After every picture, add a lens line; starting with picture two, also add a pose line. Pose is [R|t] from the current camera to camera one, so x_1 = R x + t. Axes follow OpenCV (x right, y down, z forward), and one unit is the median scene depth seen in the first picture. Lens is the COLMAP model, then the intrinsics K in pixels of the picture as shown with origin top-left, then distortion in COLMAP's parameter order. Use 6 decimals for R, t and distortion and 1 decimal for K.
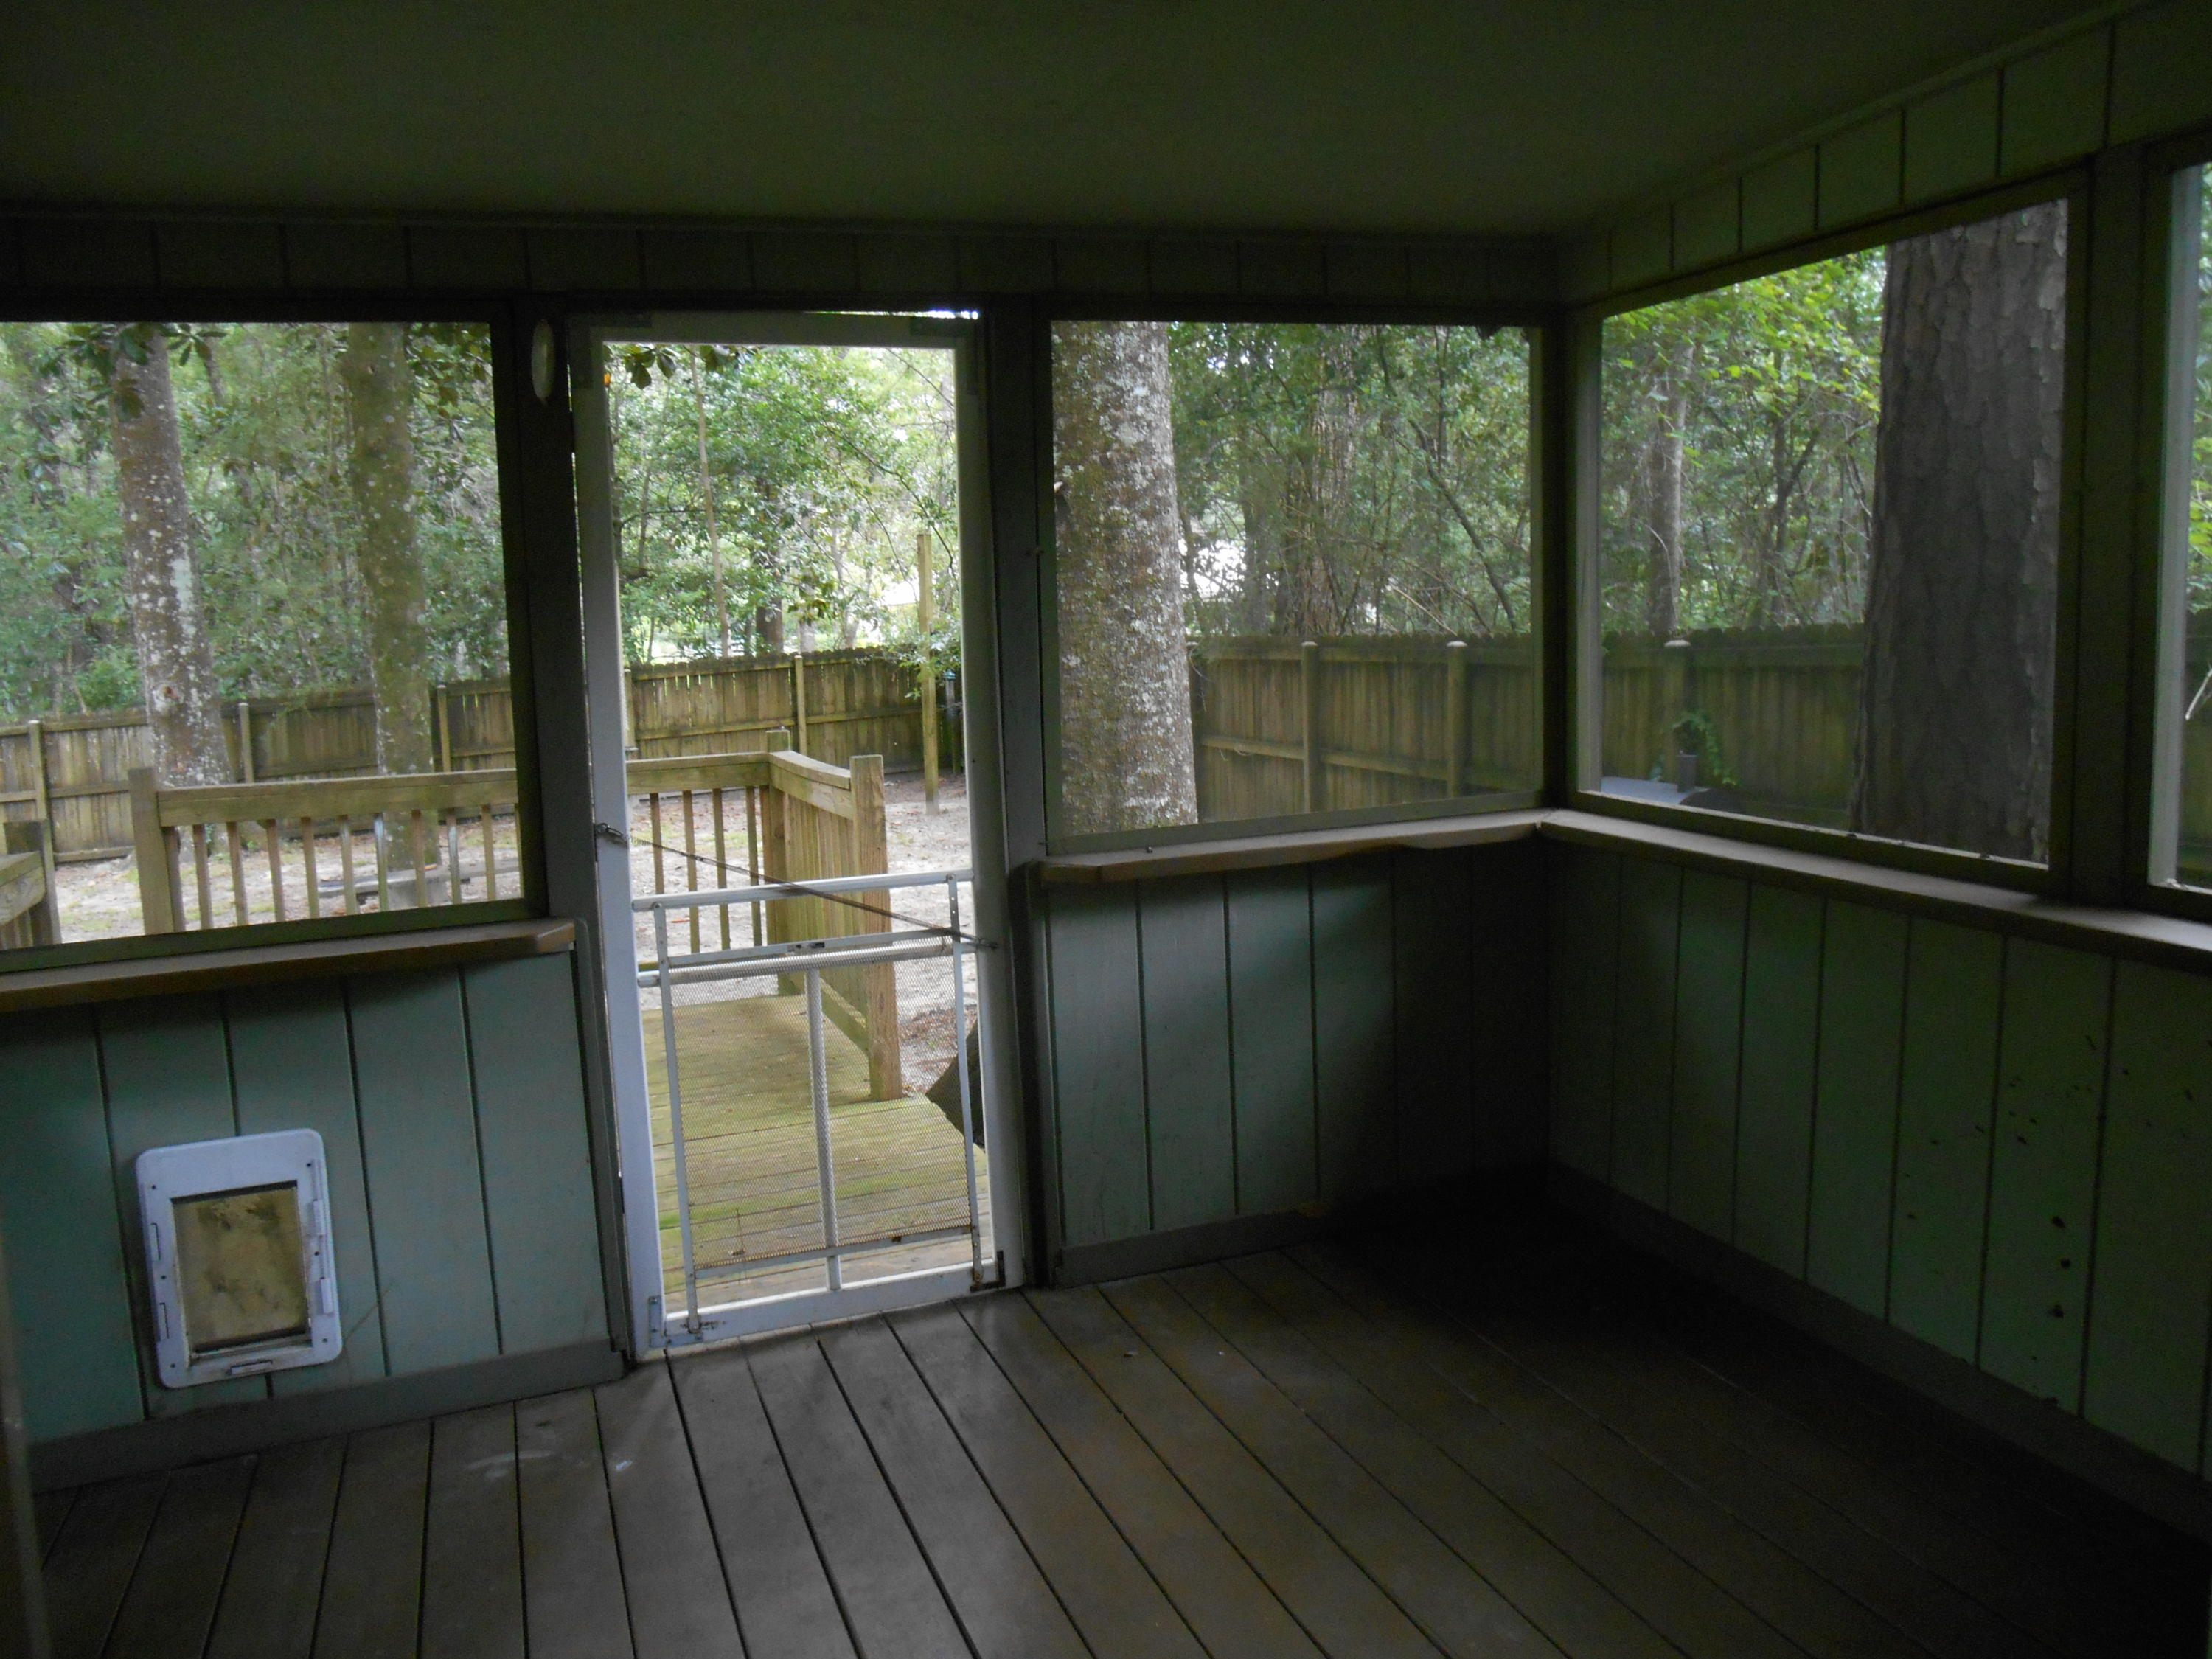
lens RADIAL K [[1698.3, 0, 1106.0], [0, 1698.3, 829.5], [0, 0, 1]] dist [-0.014875, -0.001033]
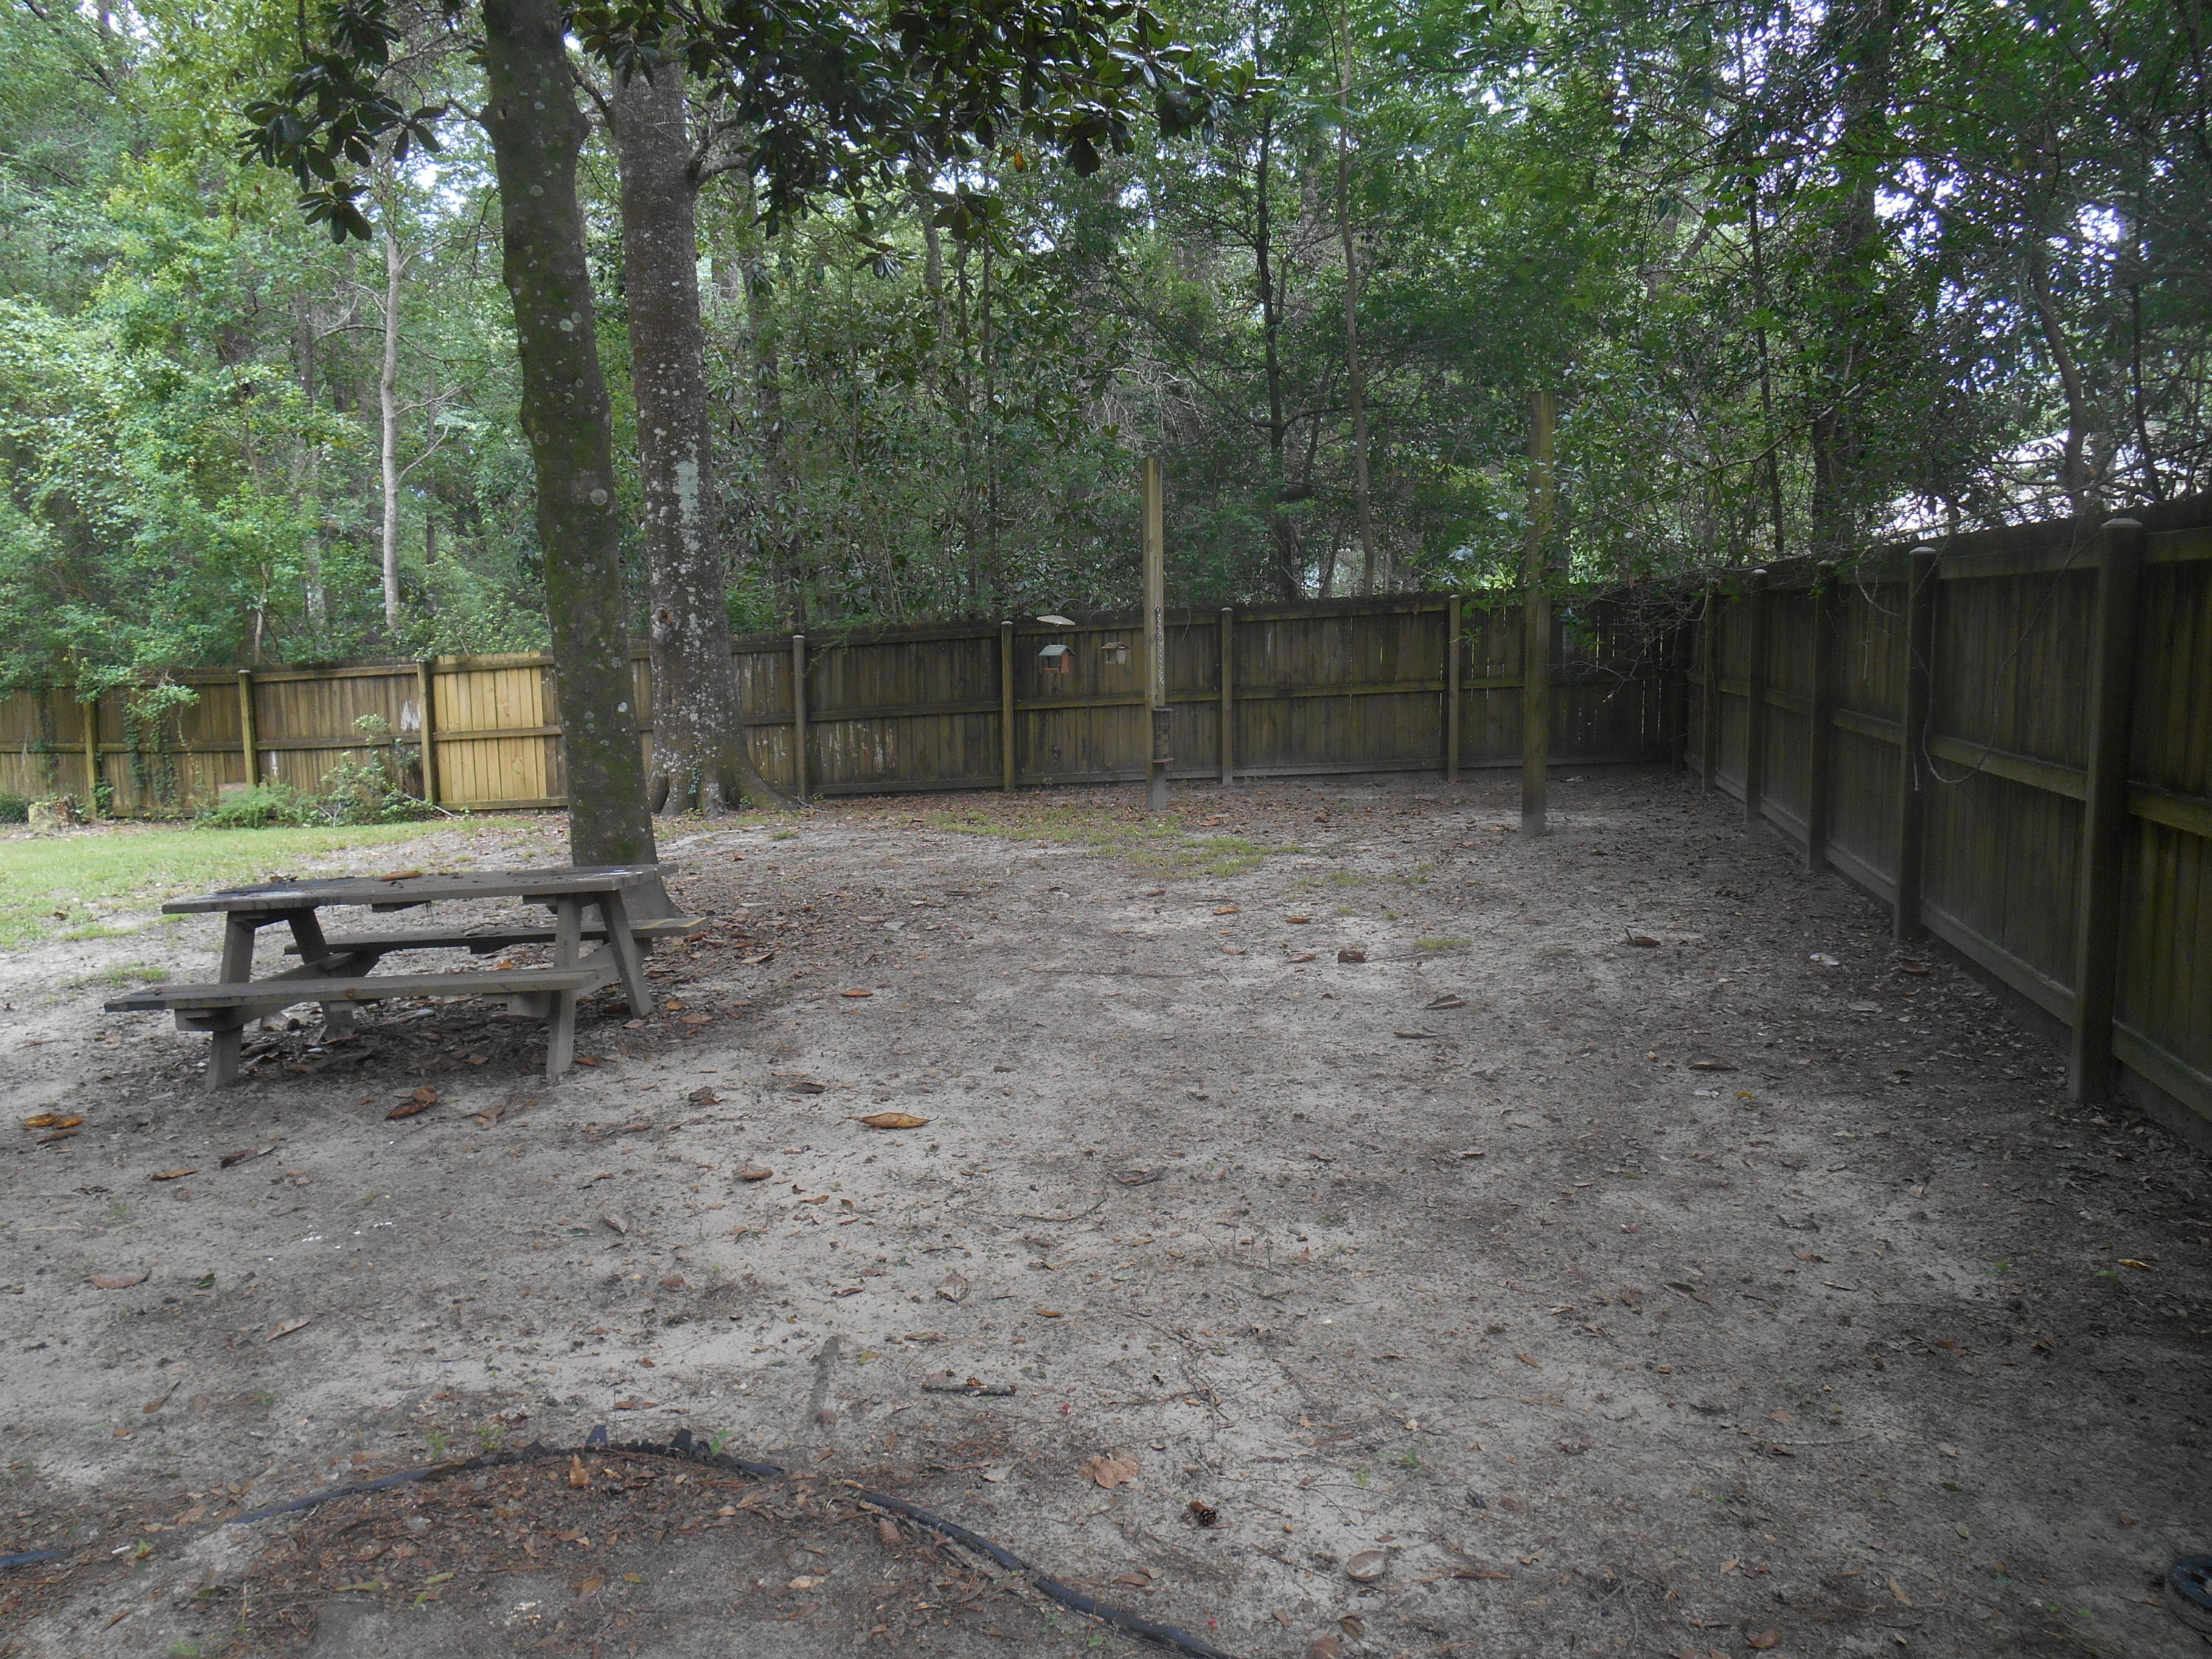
lens RADIAL K [[1698.3, 0, 1106.0], [0, 1698.3, 829.5], [0, 0, 1]] dist [-0.014875, -0.001033]
pose [[0.860854, 0.084002, -0.501871, 0.083496], [-0.074313, 0.996460, 0.039315, -0.023787], [0.503397, 0.003451, 0.864049, 0.364803]]
